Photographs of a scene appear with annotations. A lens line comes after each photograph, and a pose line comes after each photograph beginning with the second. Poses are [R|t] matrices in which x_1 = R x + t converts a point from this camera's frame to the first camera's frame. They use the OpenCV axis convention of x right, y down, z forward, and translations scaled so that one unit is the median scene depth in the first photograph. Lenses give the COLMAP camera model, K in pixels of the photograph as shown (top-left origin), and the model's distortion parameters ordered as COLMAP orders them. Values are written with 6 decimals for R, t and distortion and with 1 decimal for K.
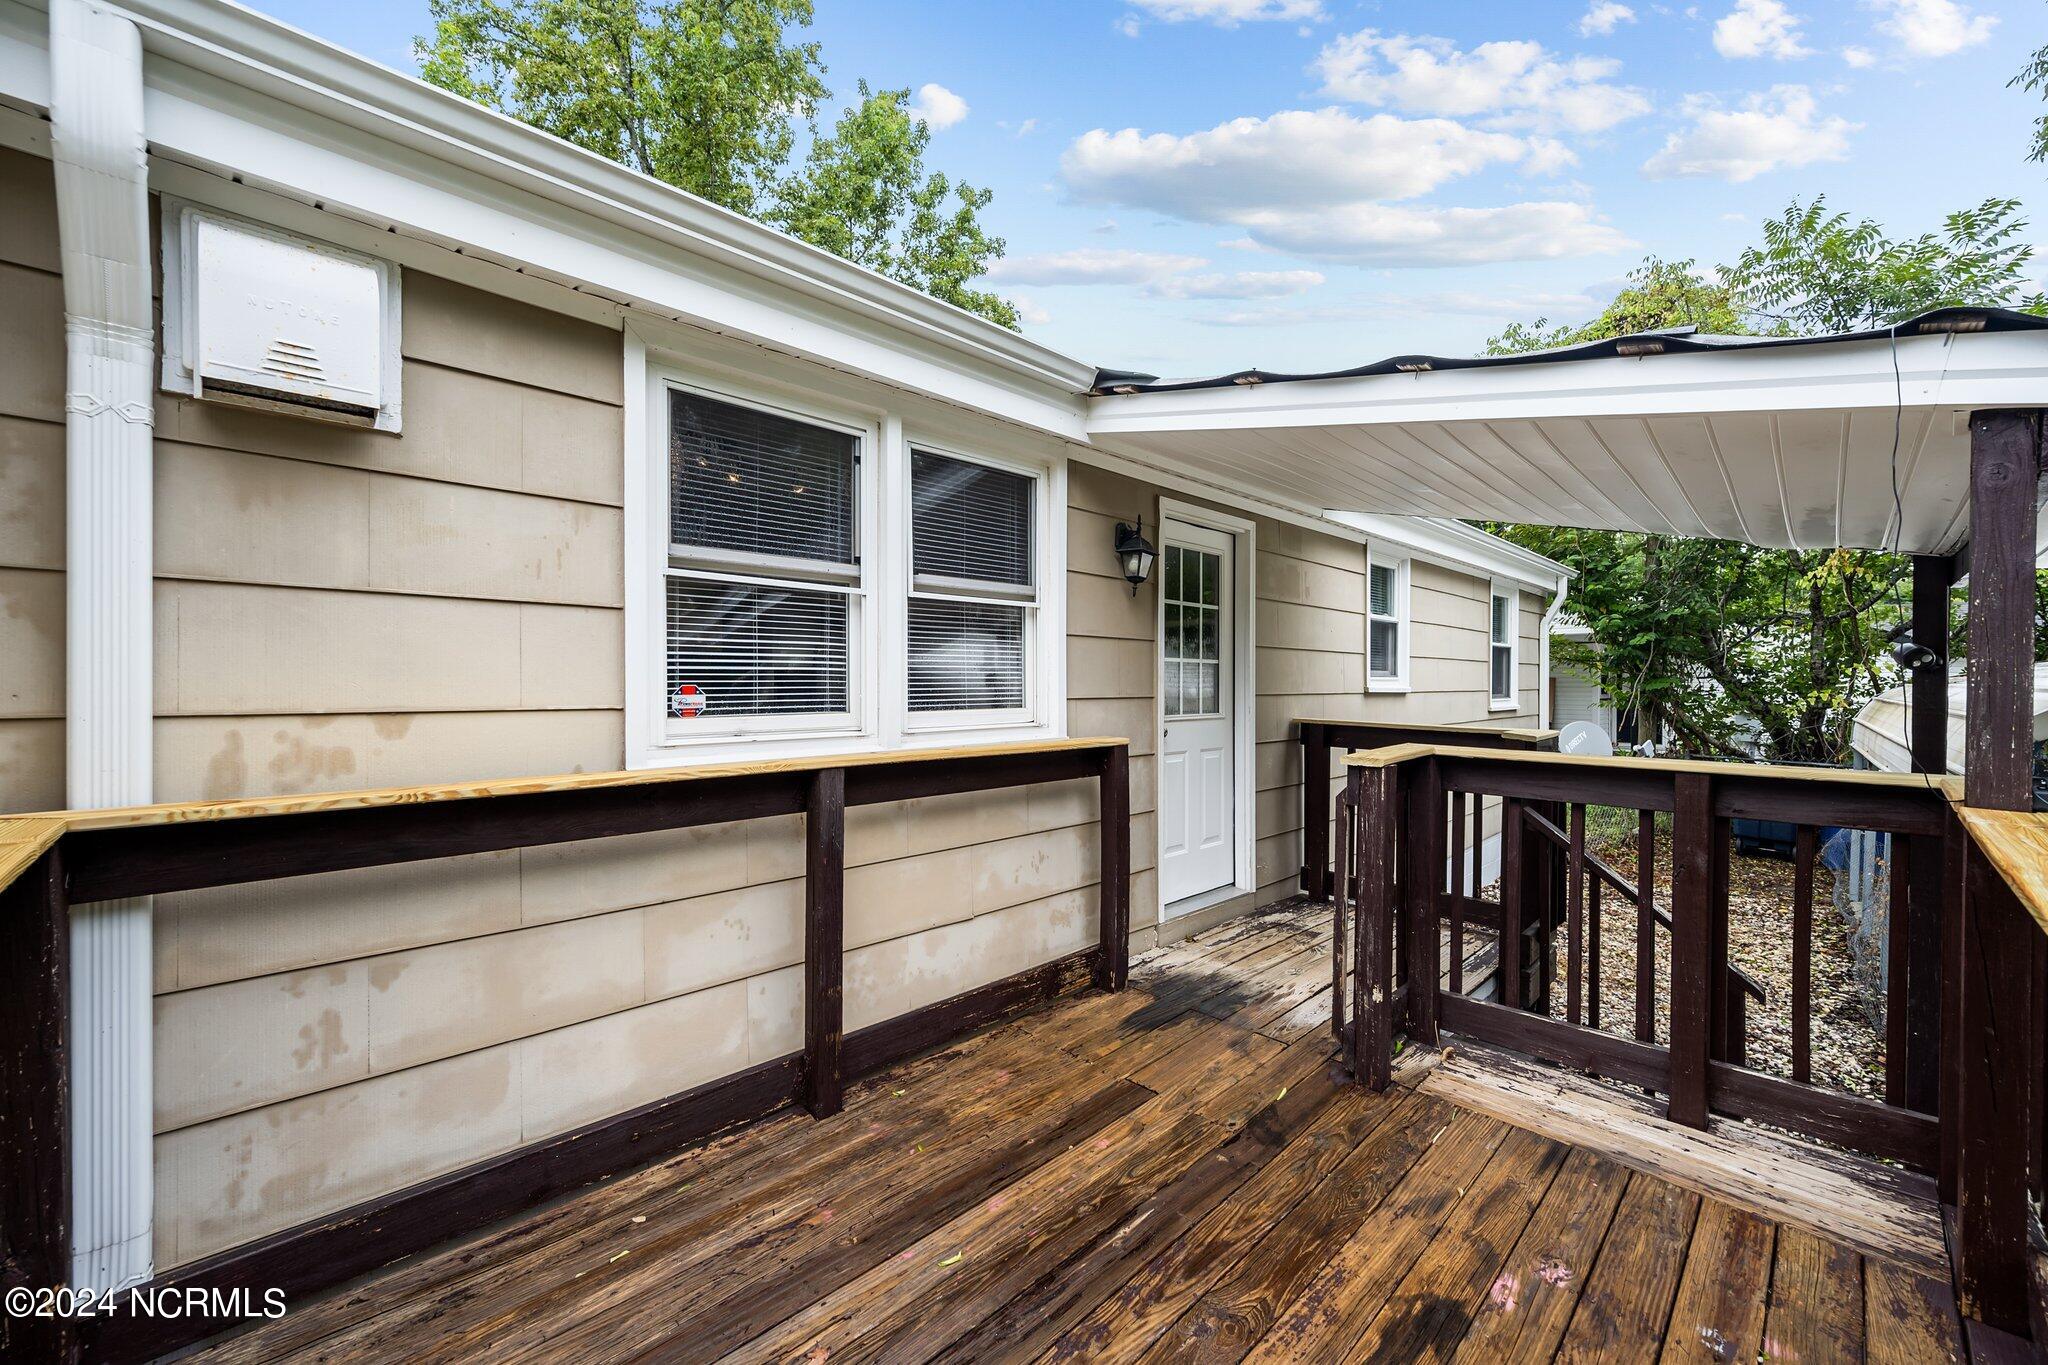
lens RADIAL K [[800.4, 0, 1055.5], [0, 800.4, 682.6], [0, 0, 1]] dist [0.000503, 0.000128]
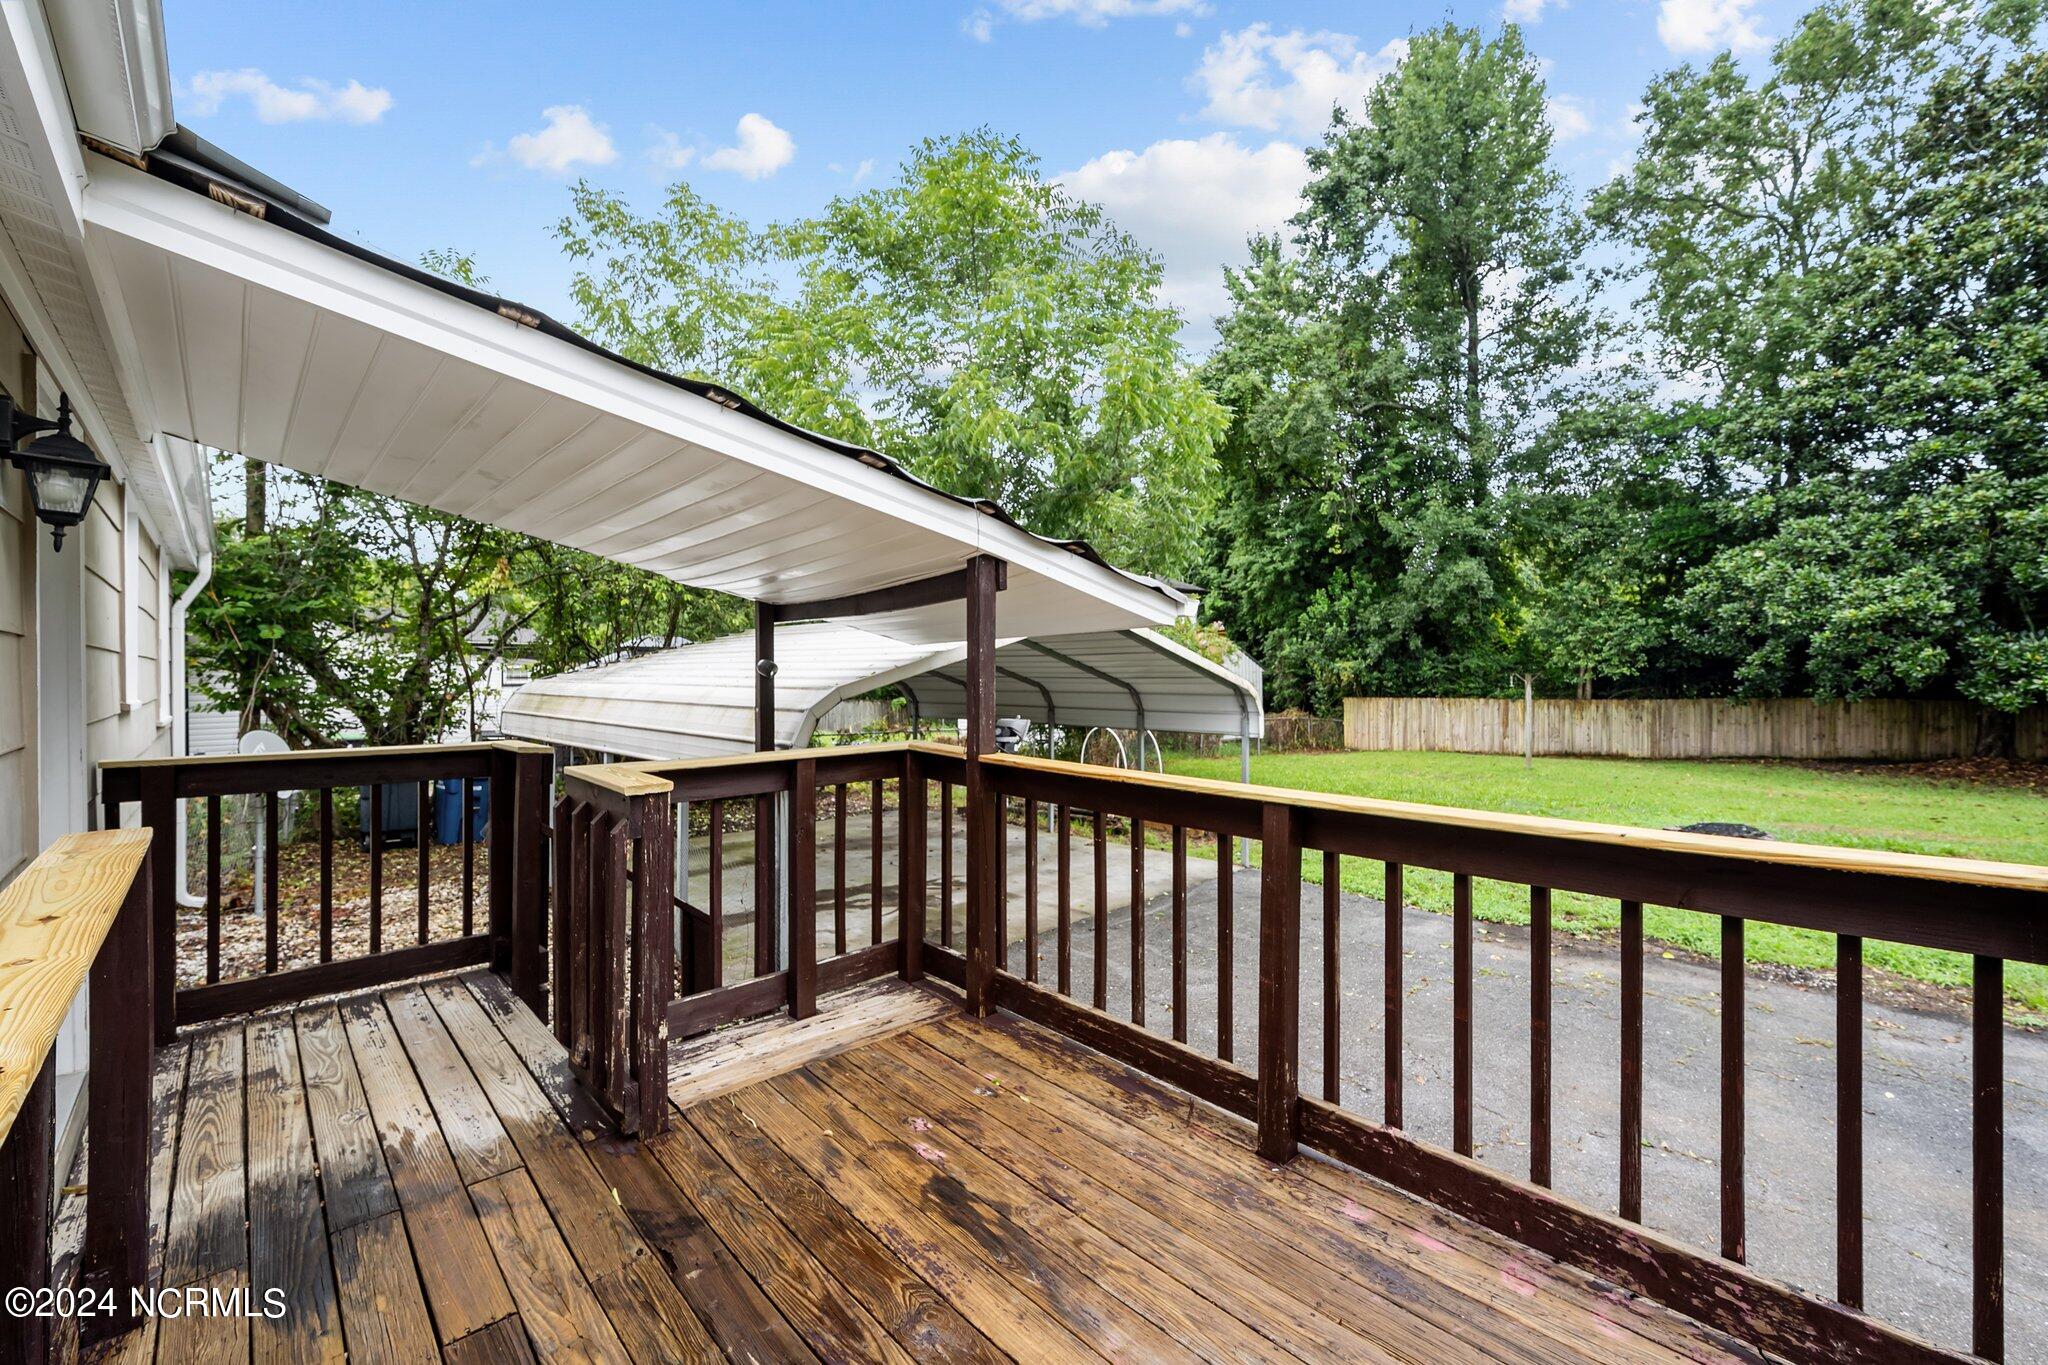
lens RADIAL K [[822.0, 0, 1033.2], [0, 822.0, 665.0], [0, 0, 1]] dist [0.000626, 0.000173]
pose [[0.047087, -0.001538, 0.998890, -0.573630], [0.010432, 0.999945, 0.001048, -0.044260], [-0.998836, 0.010371, 0.047101, 0.524968]]
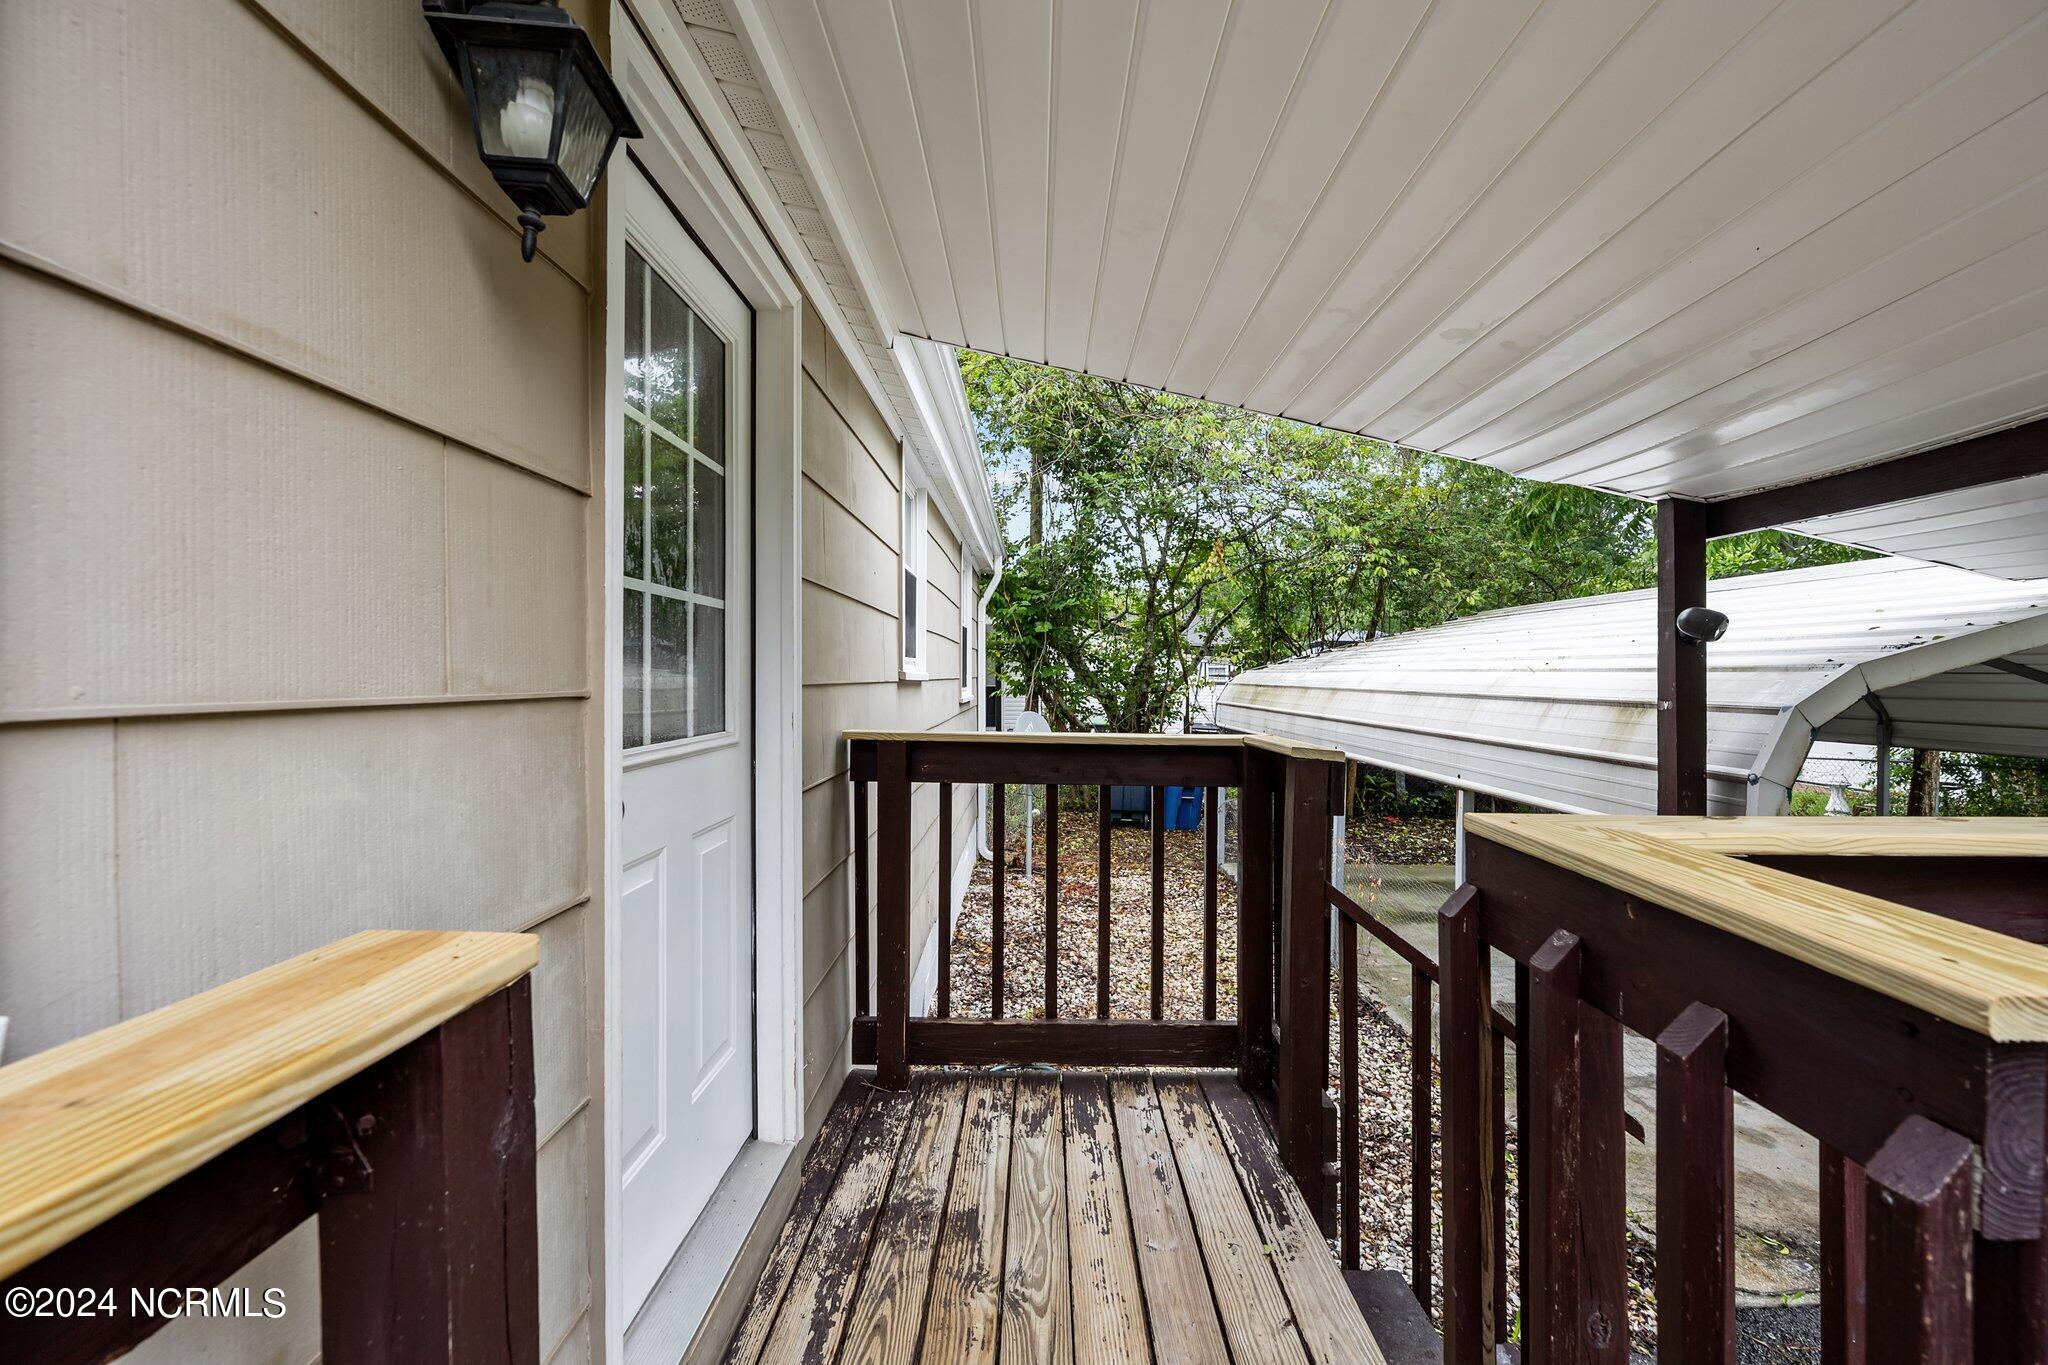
lens RADIAL K [[822.0, 0, 1033.2], [0, 822.0, 665.0], [0, 0, 1]] dist [0.000626, 0.000173]
pose [[0.733326, 0.003454, 0.679868, 0.065090], [0.004615, 0.999939, -0.010058, 0.016622], [-0.679861, 0.010514, 0.733266, 1.065470]]
